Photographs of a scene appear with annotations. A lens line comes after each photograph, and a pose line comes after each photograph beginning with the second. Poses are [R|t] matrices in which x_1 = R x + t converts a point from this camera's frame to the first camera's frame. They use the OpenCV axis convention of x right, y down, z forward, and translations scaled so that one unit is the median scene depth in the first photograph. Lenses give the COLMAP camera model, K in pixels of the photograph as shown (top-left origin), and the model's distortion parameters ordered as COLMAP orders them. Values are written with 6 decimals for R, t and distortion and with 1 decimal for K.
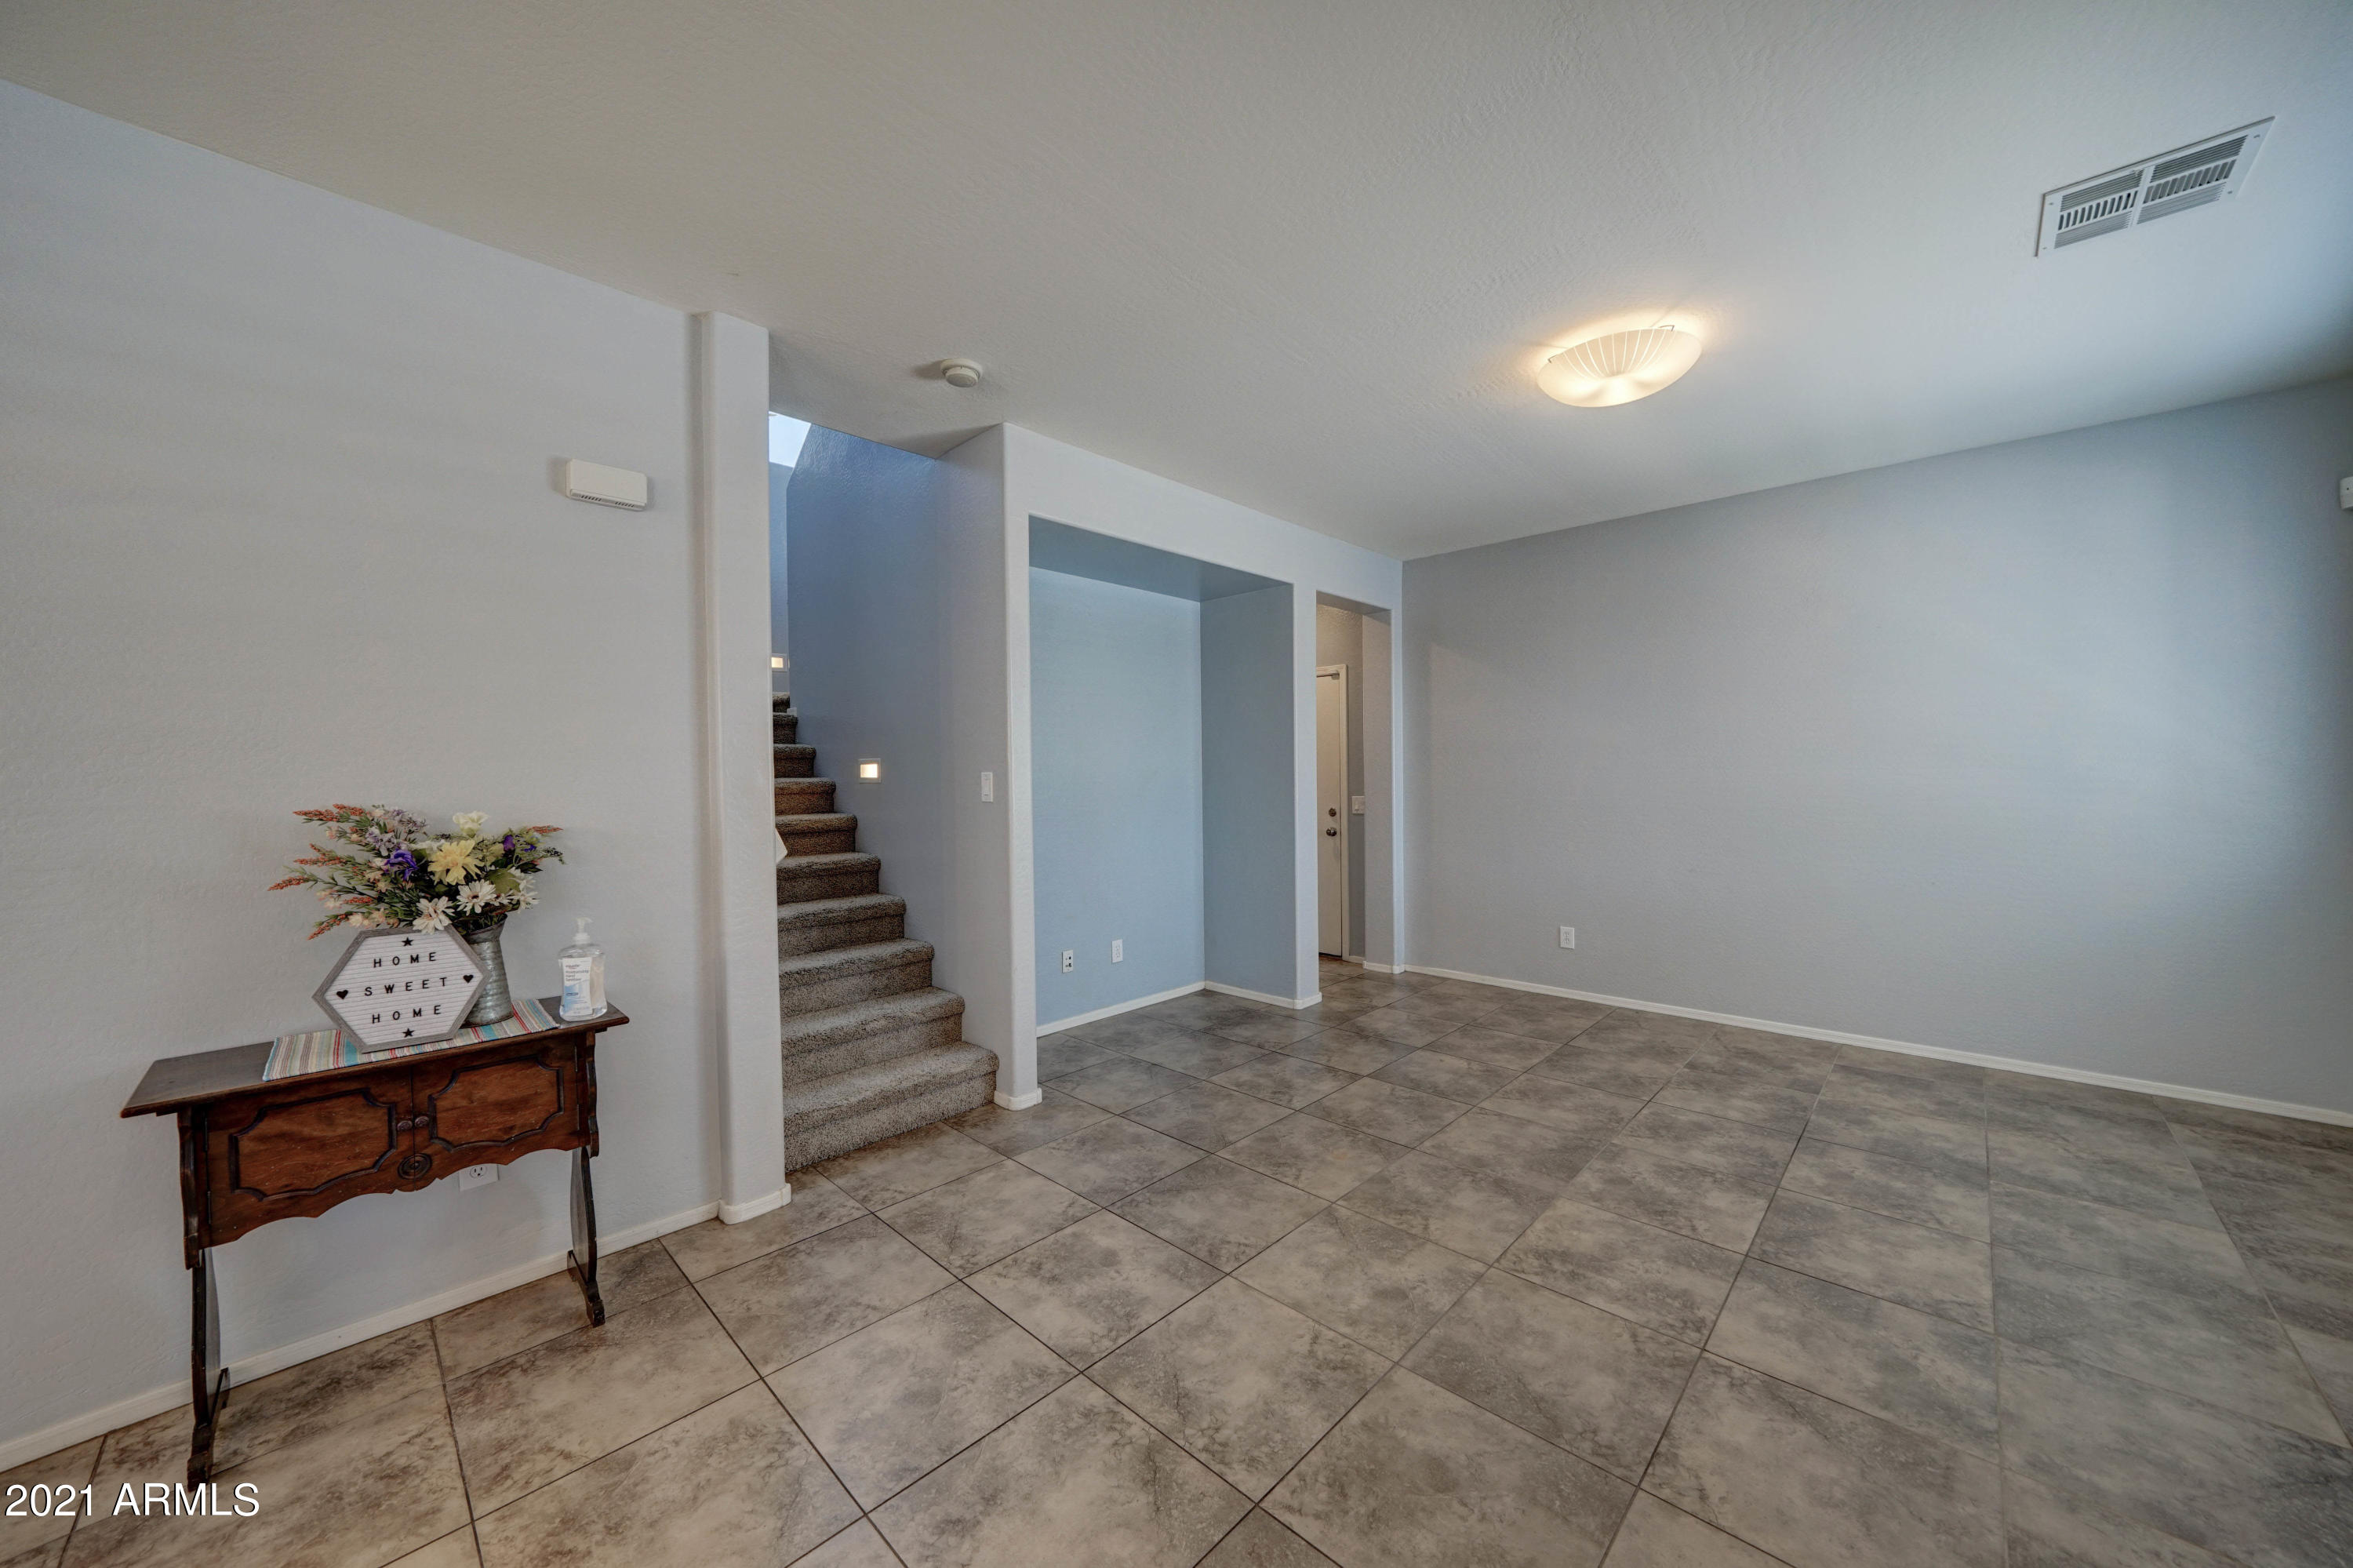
lens RADIAL K [[827.6, 0, 1176.3], [0, 827.6, 778.8], [0, 0, 1]] dist [-0.014455, 0.000052]
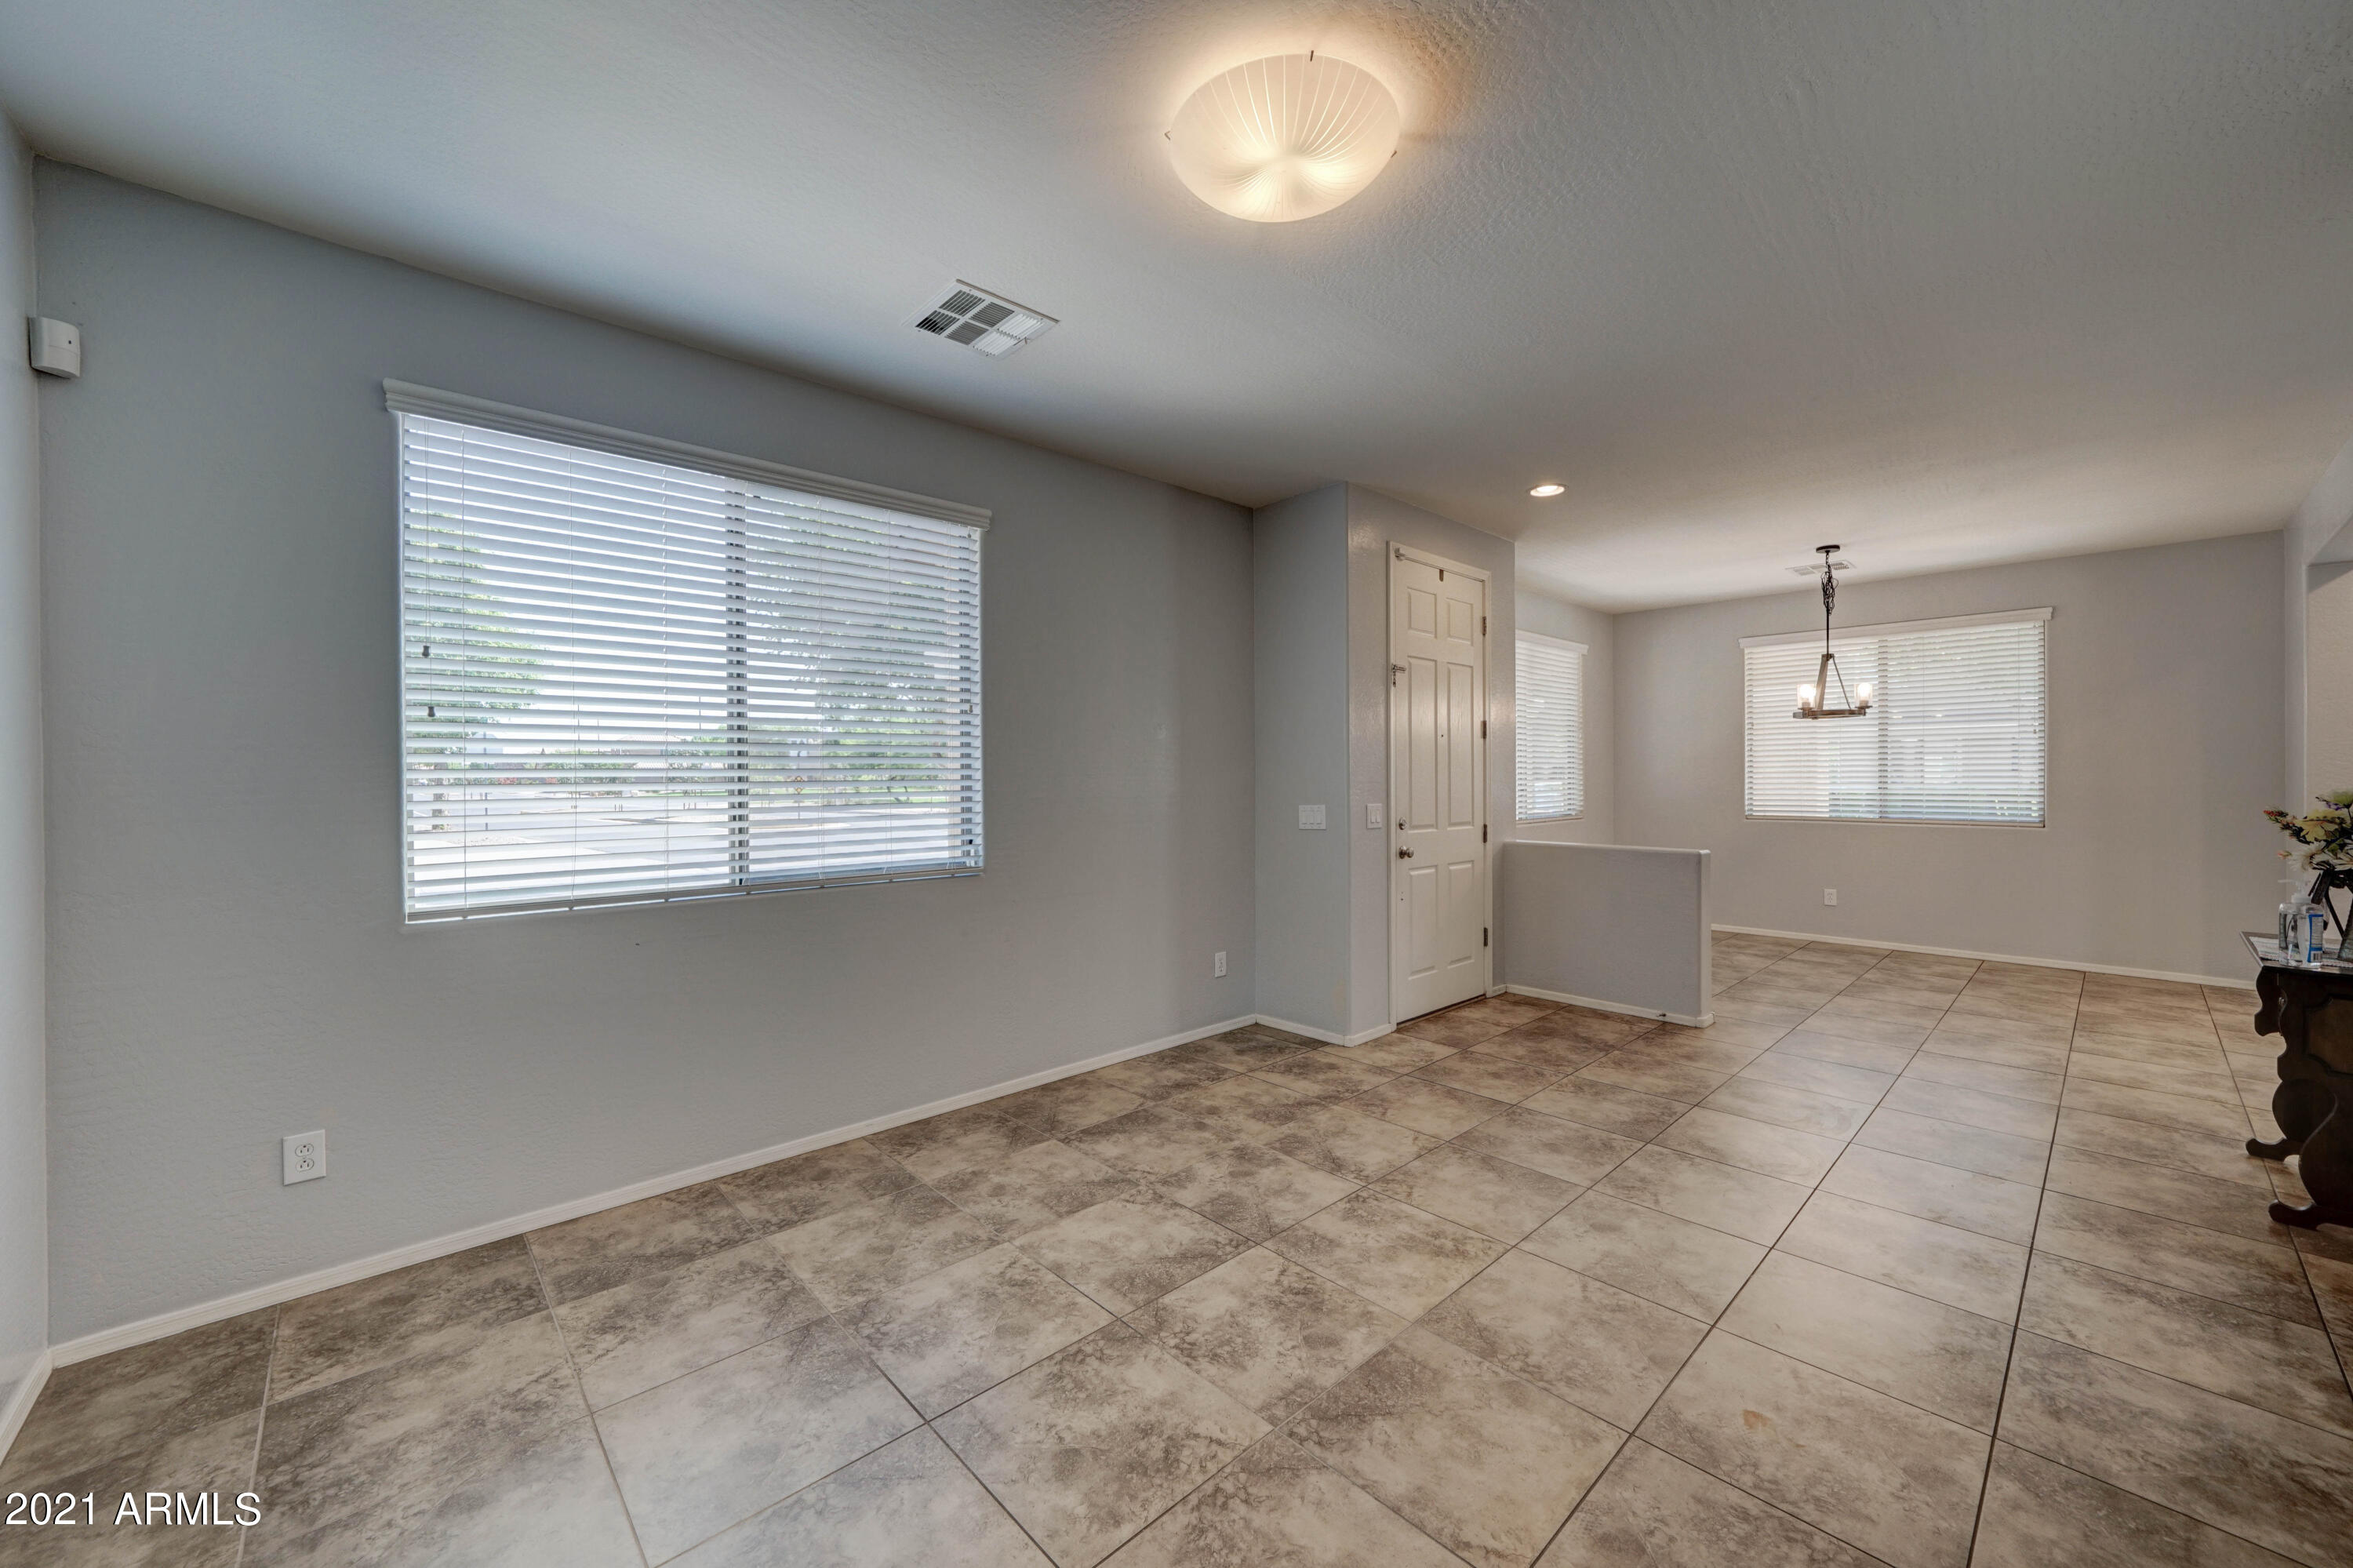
lens RADIAL K [[882.5, 0, 1176.4], [0, 882.5, 780.0], [0, 0, 1]] dist [-0.010337, -0.000097]
pose [[-0.998139, 0.017650, 0.058365, 0.693271], [0.018323, 0.999771, 0.011018, -0.014215], [-0.058157, 0.012067, -0.998235, 2.010181]]
